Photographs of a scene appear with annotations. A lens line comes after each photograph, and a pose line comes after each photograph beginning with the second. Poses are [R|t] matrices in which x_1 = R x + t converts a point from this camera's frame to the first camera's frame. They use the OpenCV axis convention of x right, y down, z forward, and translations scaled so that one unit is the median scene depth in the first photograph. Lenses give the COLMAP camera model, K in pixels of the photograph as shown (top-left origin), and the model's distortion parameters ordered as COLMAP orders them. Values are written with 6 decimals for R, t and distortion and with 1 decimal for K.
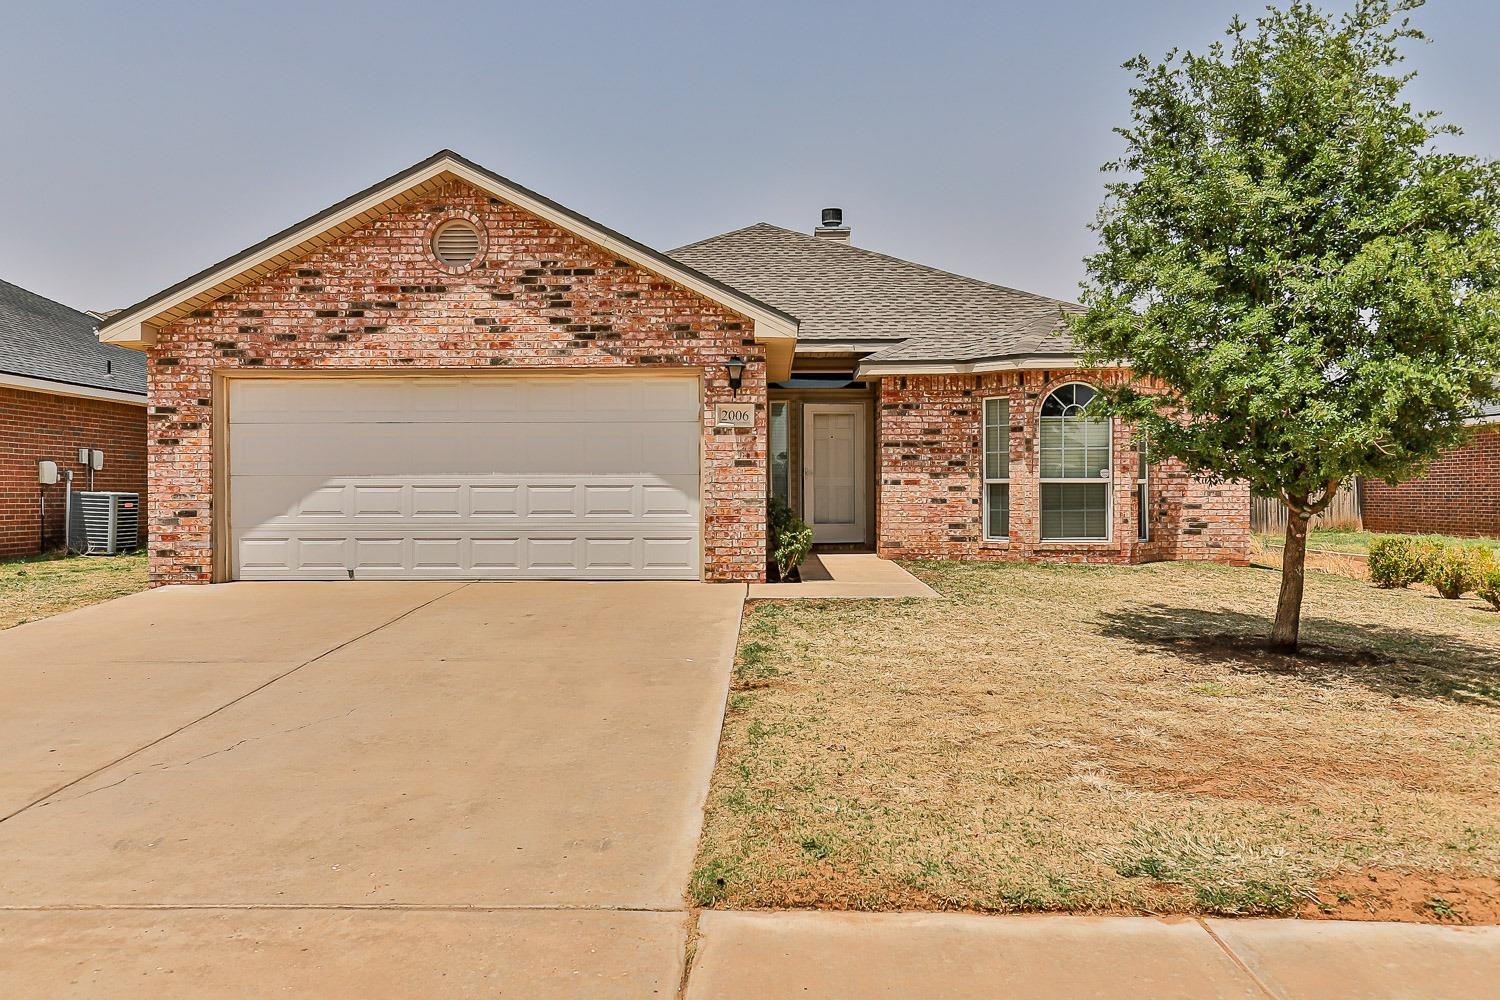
lens RADIAL K [[1083.3, 0, 749.9], [0, 1083.3, 496.6], [0, 0, 1]] dist [0.029135, -0.000414]
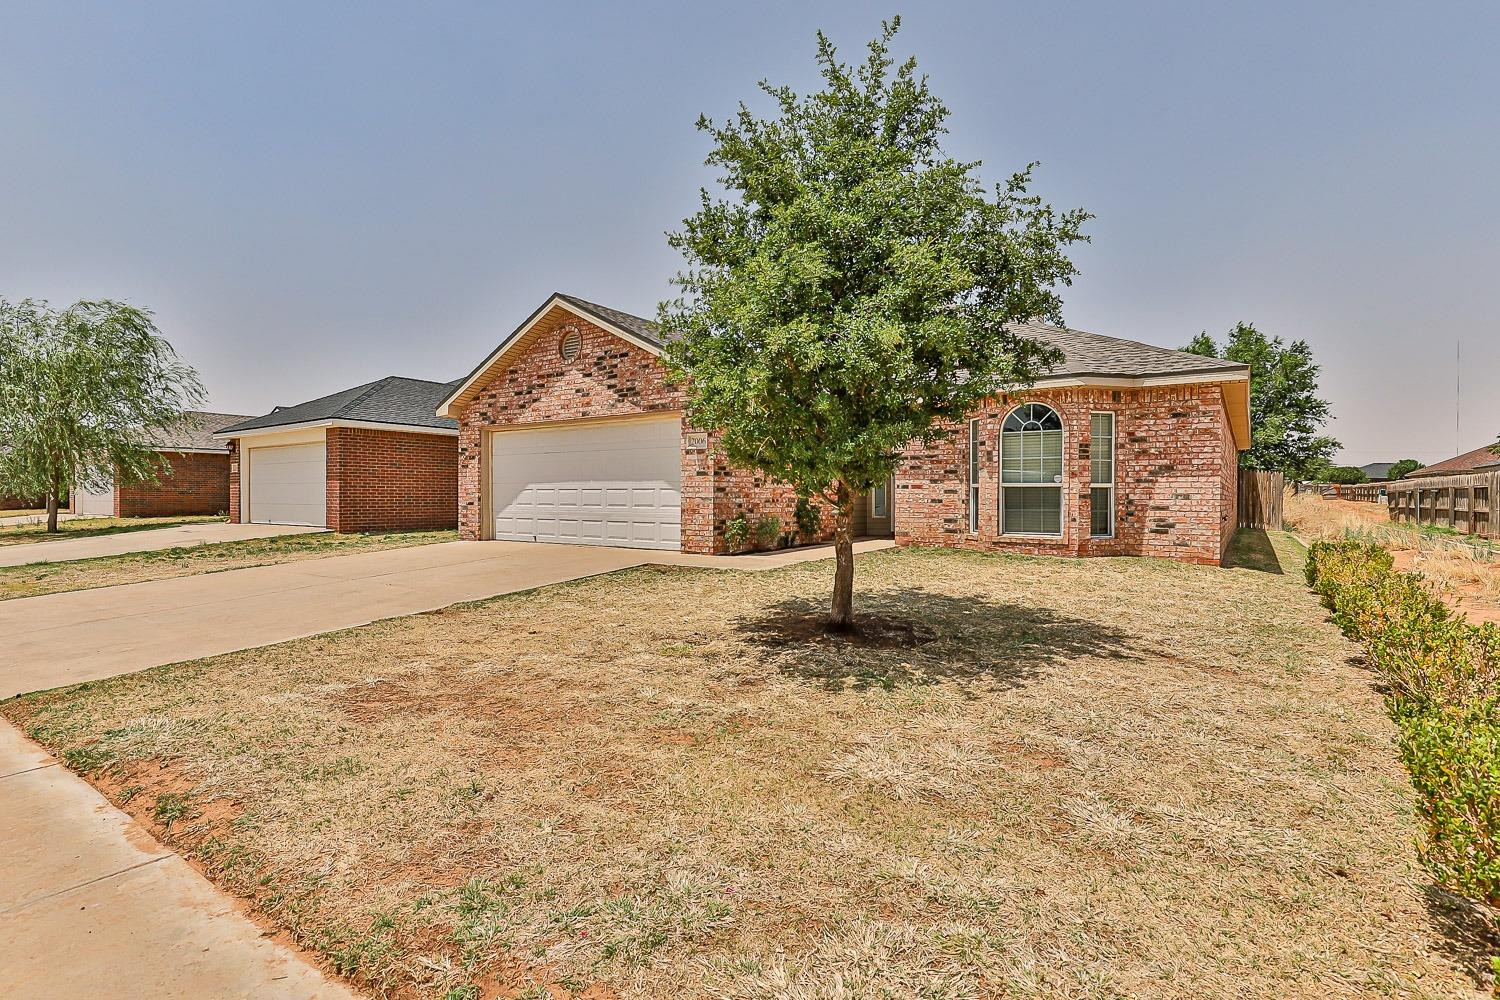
lens RADIAL K [[707.2, 0, 750.1], [0, 707.2, 498.6], [0, 0, 1]] dist [-0.001386, -0.000002]
pose [[0.841991, 0.006677, -0.539451, 0.563222], [-0.007020, 0.999974, 0.001420, 0.001770], [0.539447, 0.002591, 0.842016, 0.221836]]
